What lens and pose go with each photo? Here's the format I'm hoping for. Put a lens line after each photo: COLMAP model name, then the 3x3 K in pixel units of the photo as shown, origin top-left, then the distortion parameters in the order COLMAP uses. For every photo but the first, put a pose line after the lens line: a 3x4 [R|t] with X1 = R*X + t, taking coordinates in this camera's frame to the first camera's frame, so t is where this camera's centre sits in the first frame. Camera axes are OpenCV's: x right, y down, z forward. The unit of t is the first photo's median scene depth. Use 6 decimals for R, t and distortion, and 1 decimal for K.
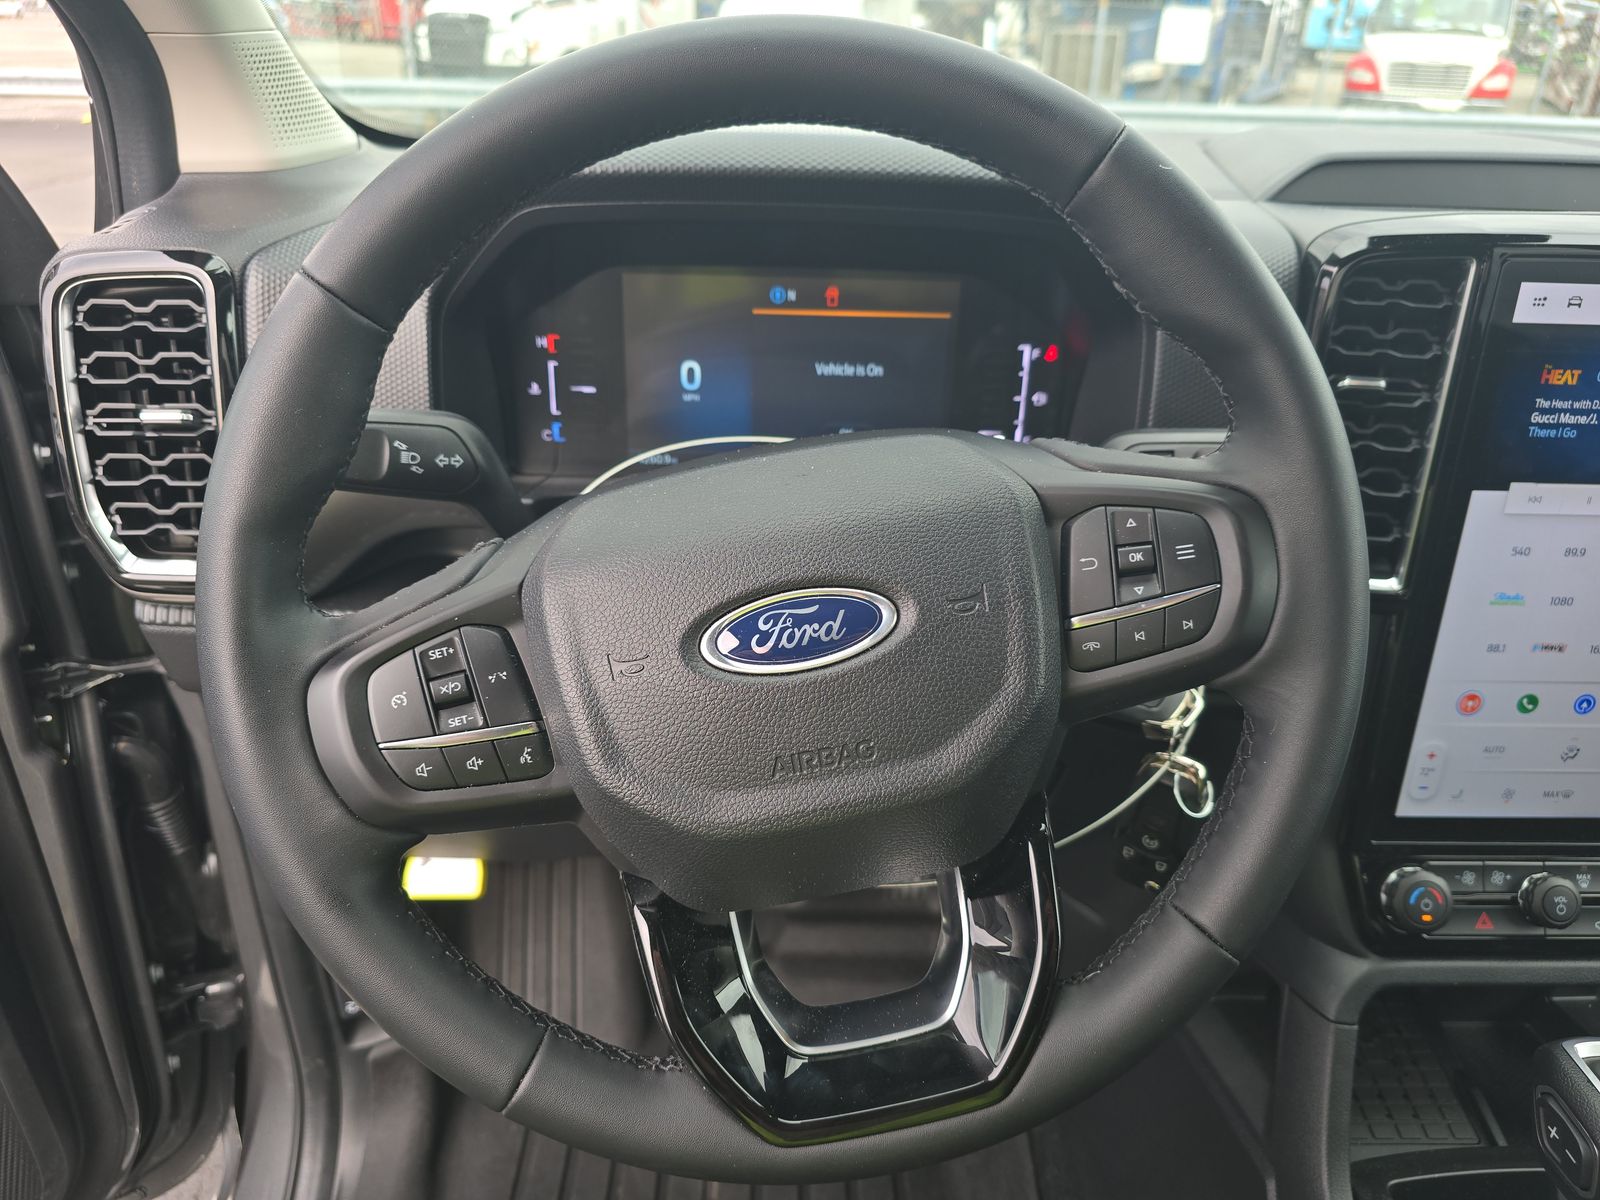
lens RADIAL K [[1096.1, 0, 802.4], [0, 1096.1, 610.2], [0, 0, 1]] dist [-0.000416, -0.000978]
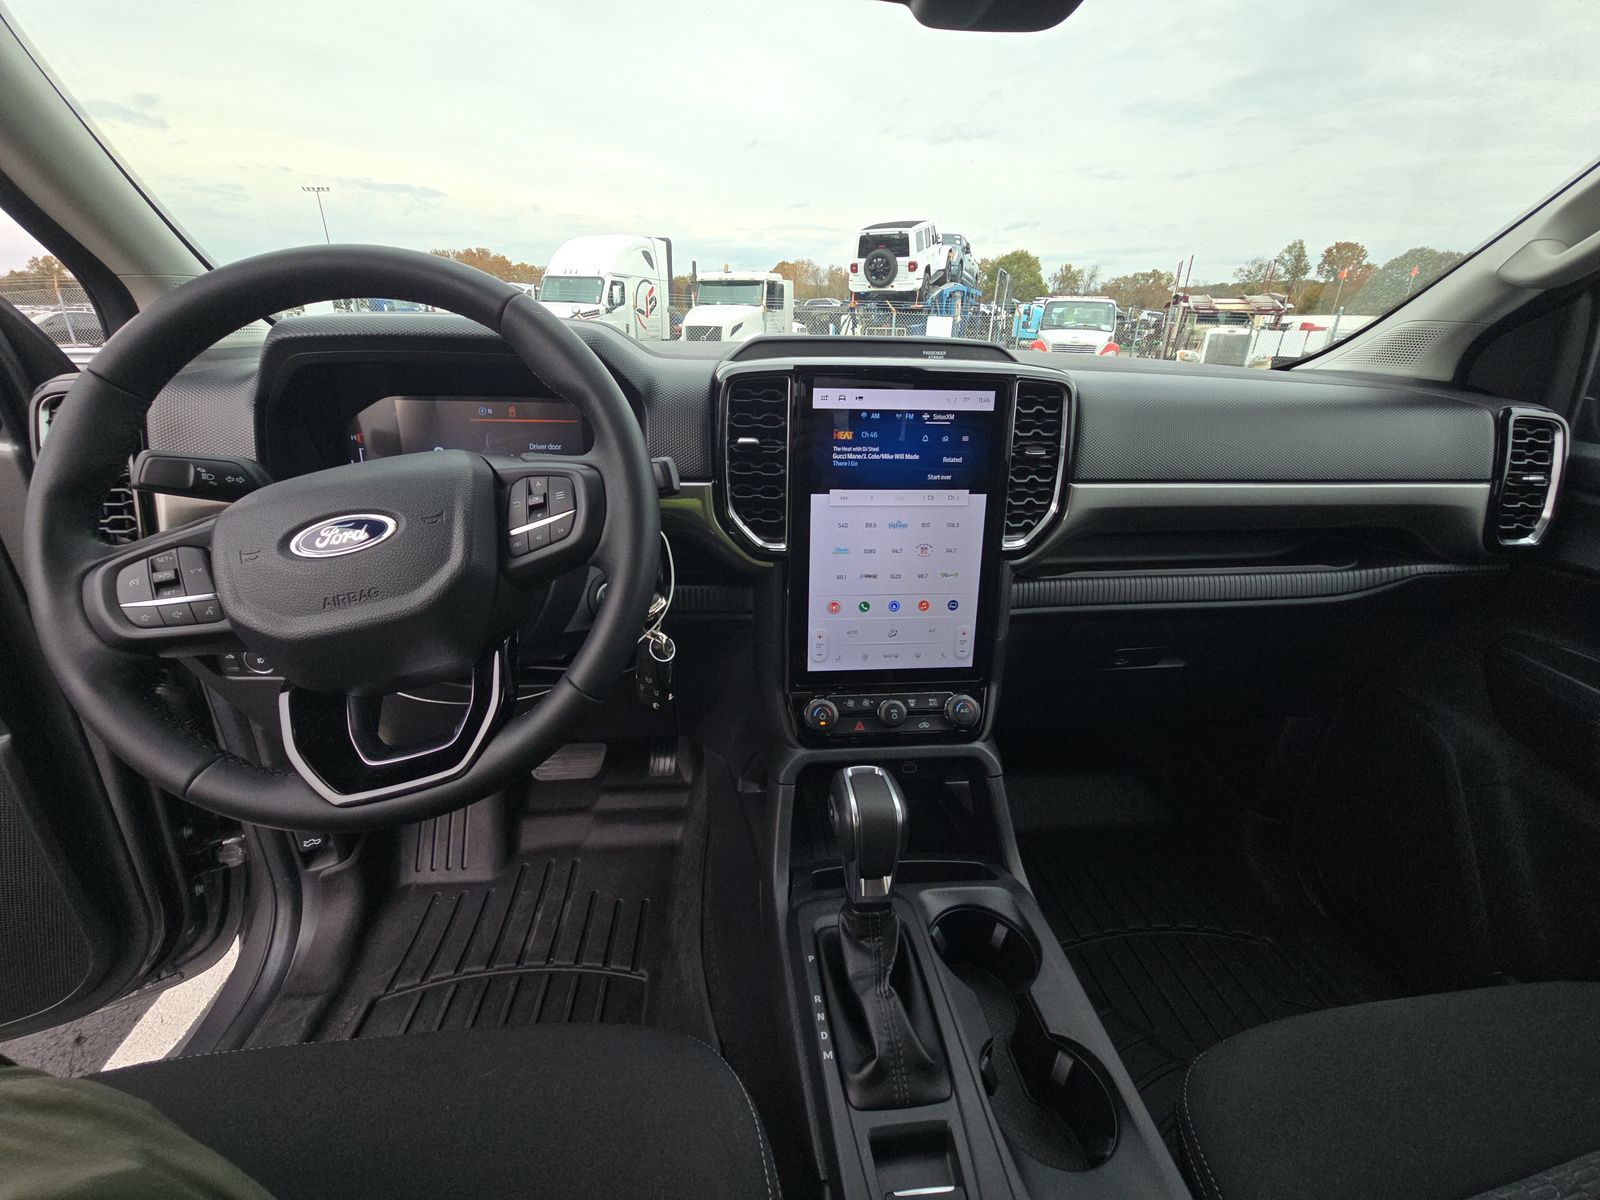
lens RADIAL K [[645.0, 0, 800.0], [0, 645.0, 600.0], [0, 0, 1]] dist [0.008460, 0.000053]
pose [[0.997454, -0.031282, 0.064080, 0.510922], [0.037258, 0.994847, -0.094293, 0.189574], [-0.060800, 0.096440, 0.993480, -0.136452]]
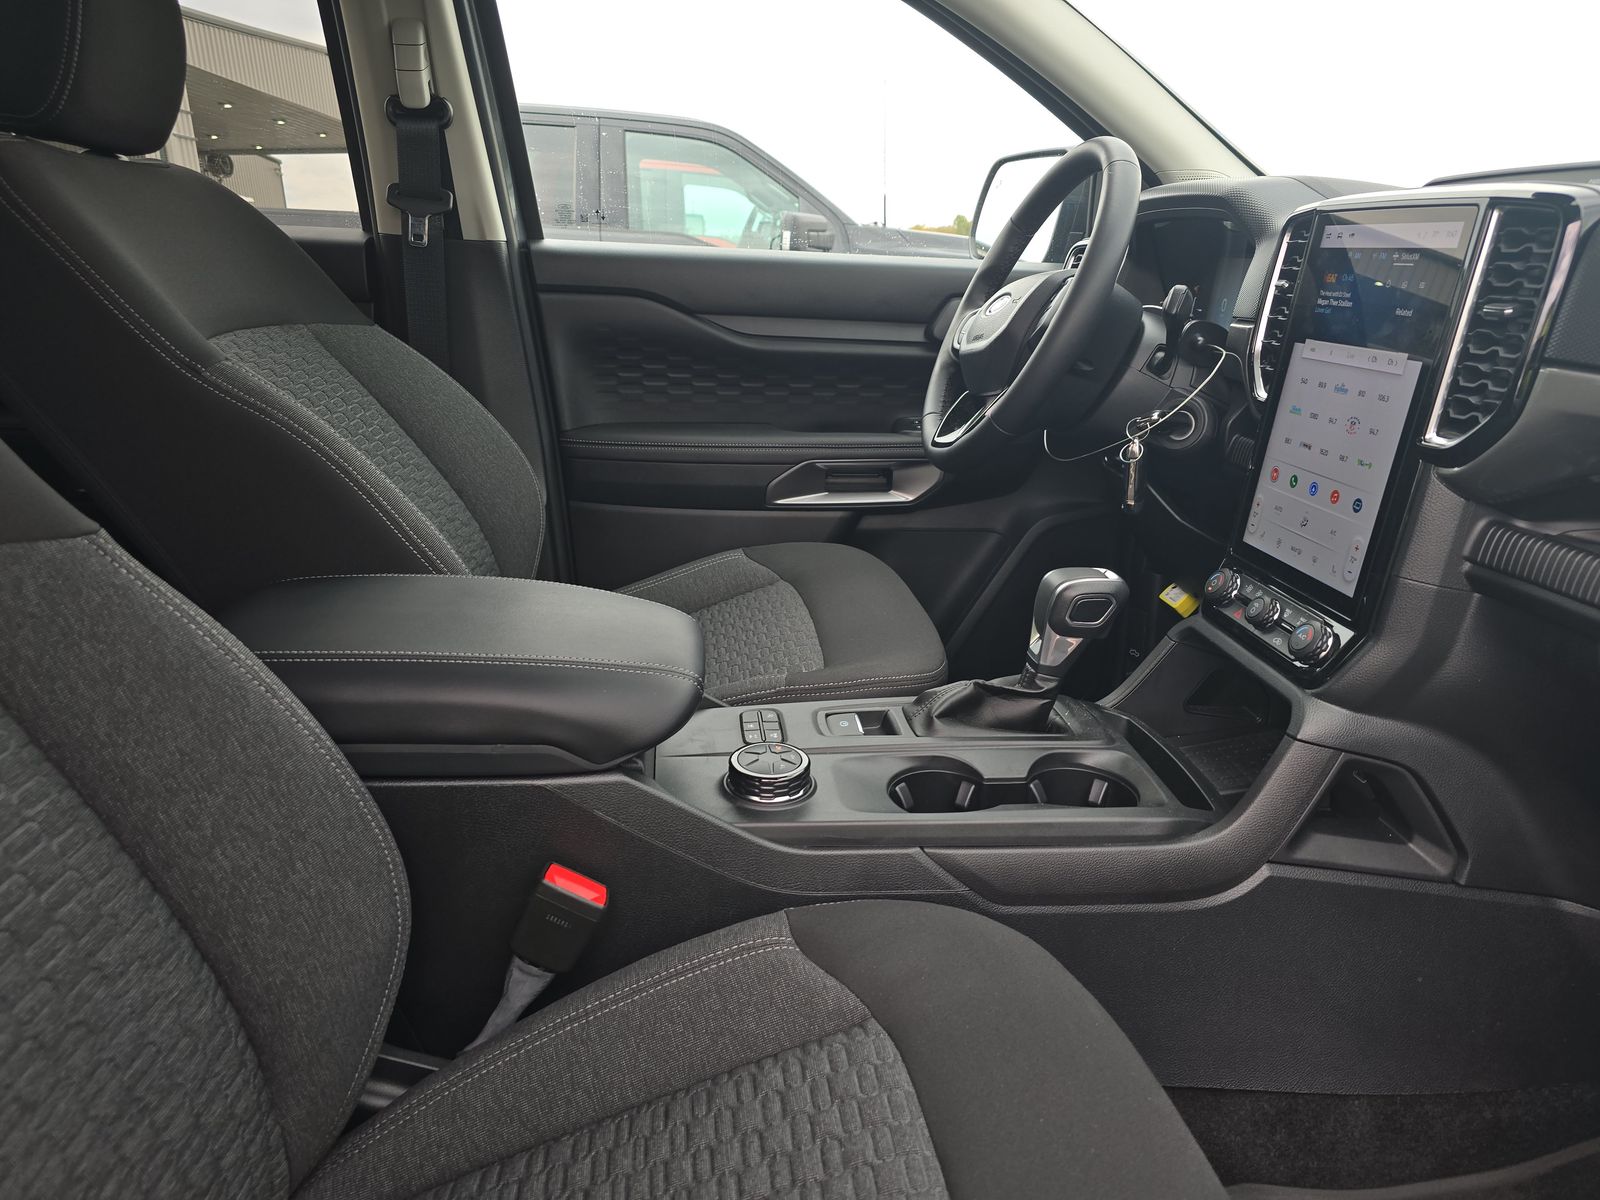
lens RADIAL K [[1096.1, 0, 802.4], [0, 1096.1, 610.2], [0, 0, 1]] dist [-0.000416, -0.000978]
pose [[0.075271, 0.285887, -0.955303, 2.393668], [-0.447866, 0.865646, 0.223767, 0.230450], [0.890926, 0.411005, 0.193198, 0.113648]]
